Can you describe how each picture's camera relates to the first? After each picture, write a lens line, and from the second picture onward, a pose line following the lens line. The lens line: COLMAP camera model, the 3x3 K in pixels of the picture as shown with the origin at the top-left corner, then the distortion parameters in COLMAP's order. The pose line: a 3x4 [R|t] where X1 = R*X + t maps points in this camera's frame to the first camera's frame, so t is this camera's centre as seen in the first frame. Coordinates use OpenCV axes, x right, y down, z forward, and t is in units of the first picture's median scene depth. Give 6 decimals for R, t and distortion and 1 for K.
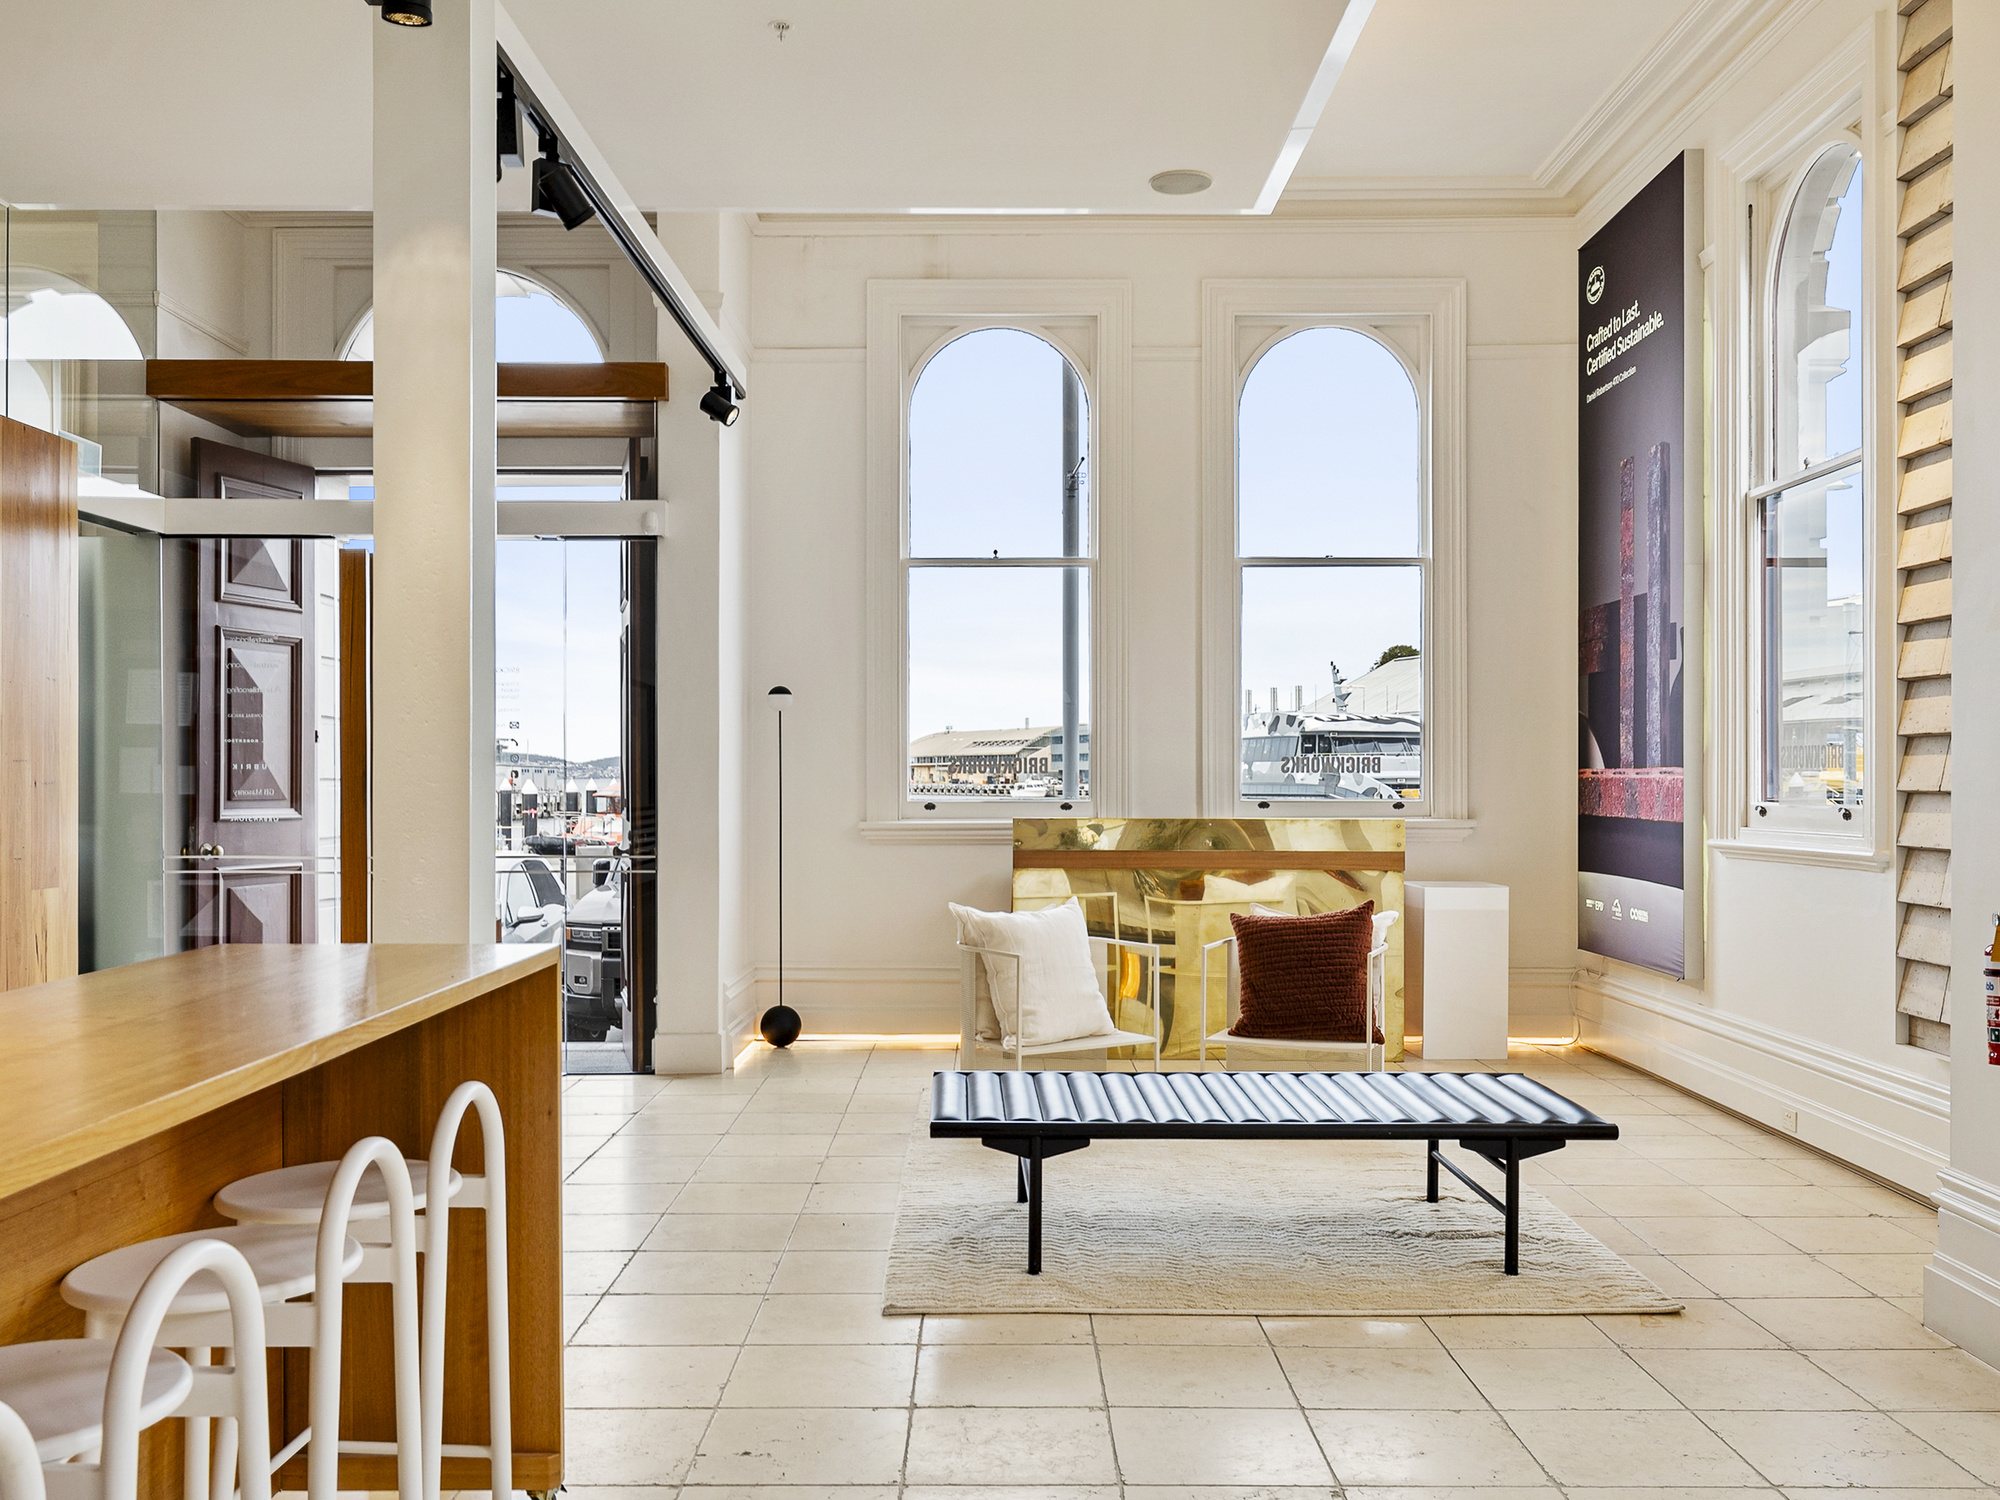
lens RADIAL K [[1760.2, 0, 998.6], [0, 1760.2, 762.3], [0, 0, 1]] dist [-0.016492, -0.004935]
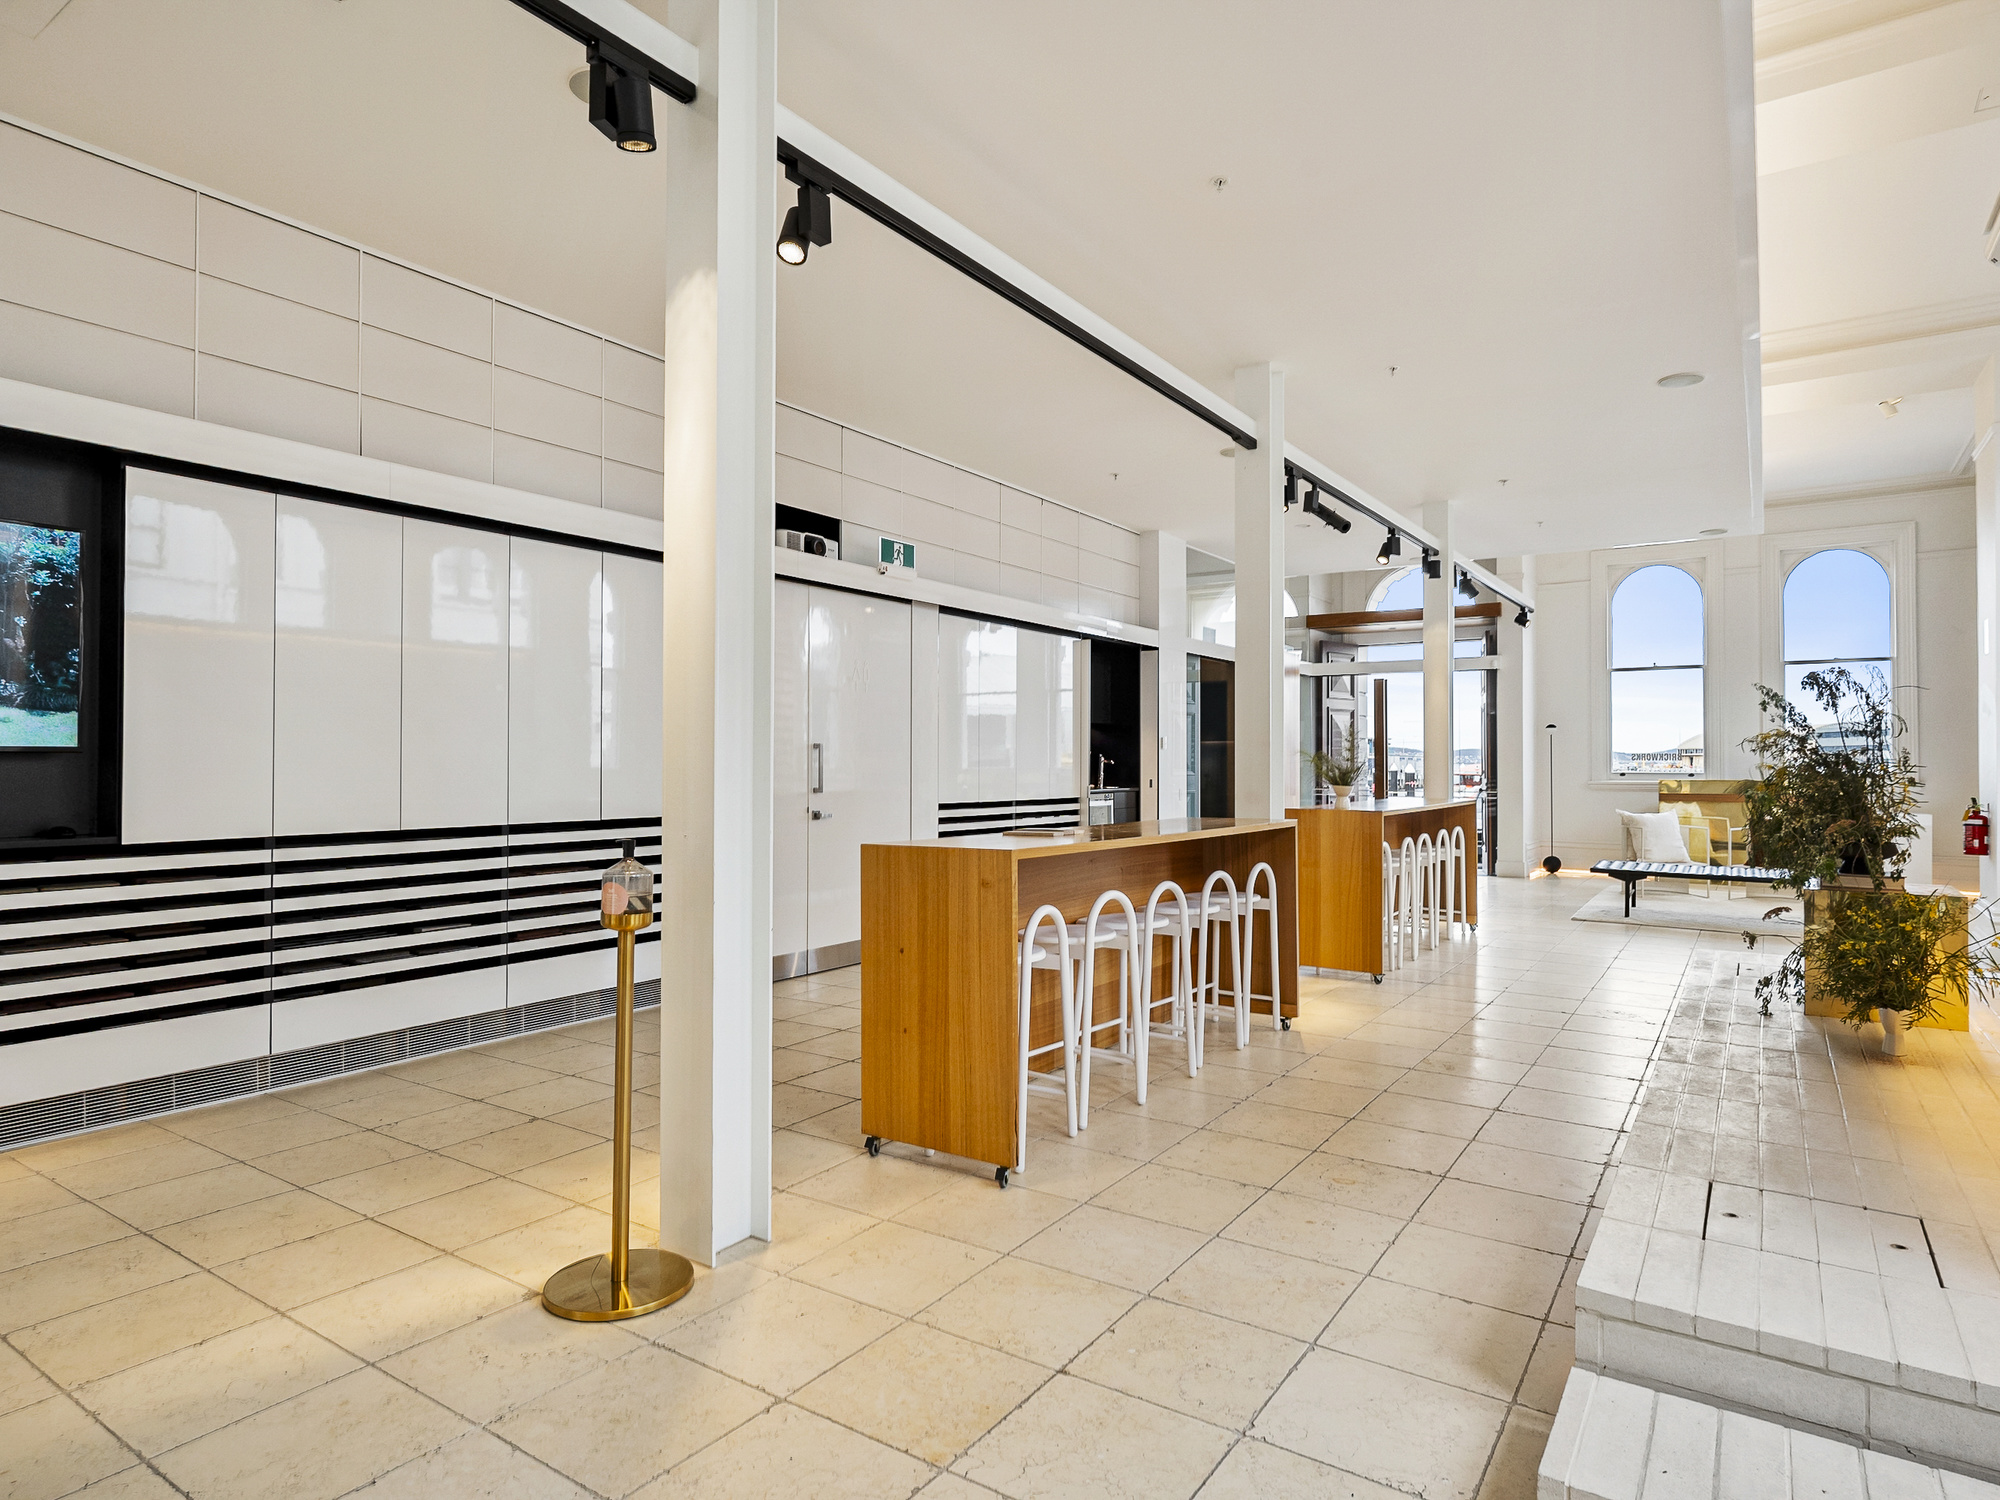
lens RADIAL K [[1132.2, 0, 997.9], [0, 1132.2, 745.5], [0, 0, 1]] dist [-0.006859, -0.001705]
pose [[0.825861, -0.004877, -0.563852, 0.118271], [0.000955, 0.999973, -0.007251, -0.003627], [0.563873, 0.005450, 0.825844, -0.681537]]
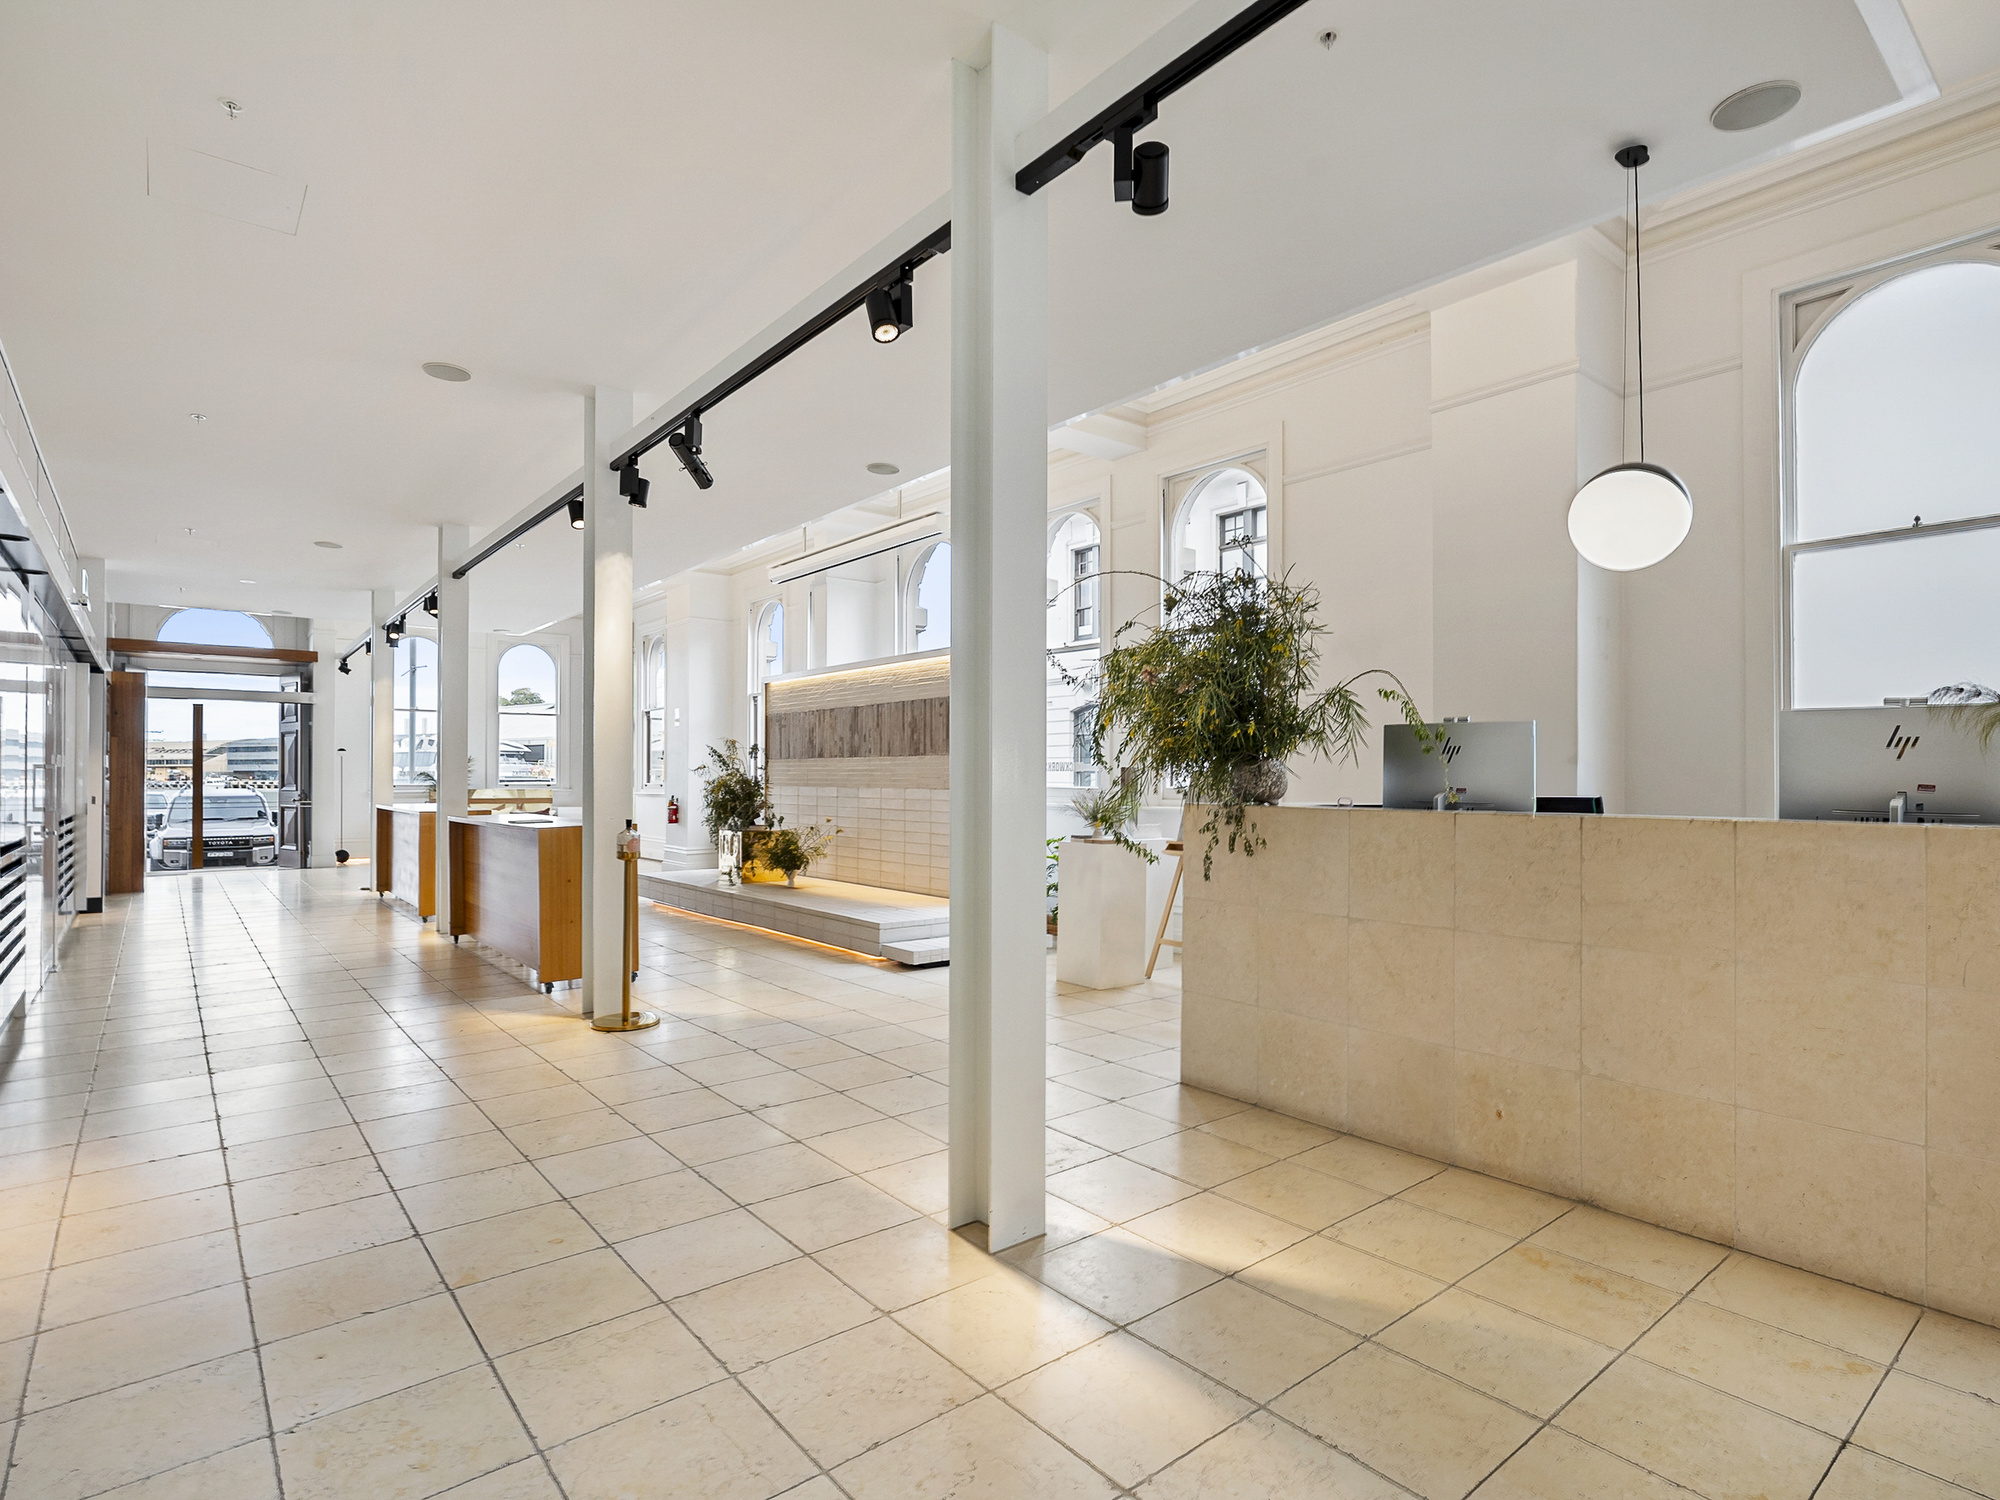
lens RADIAL K [[1018.7, 0, 997.5], [0, 1018.7, 764.9], [0, 0, 1]] dist [-0.000384, 0.000068]
pose [[0.775006, 0.009005, 0.631890, -0.344767], [-0.007154, 0.999959, -0.005475, -0.011469], [-0.631913, -0.000277, 0.775039, -1.088173]]
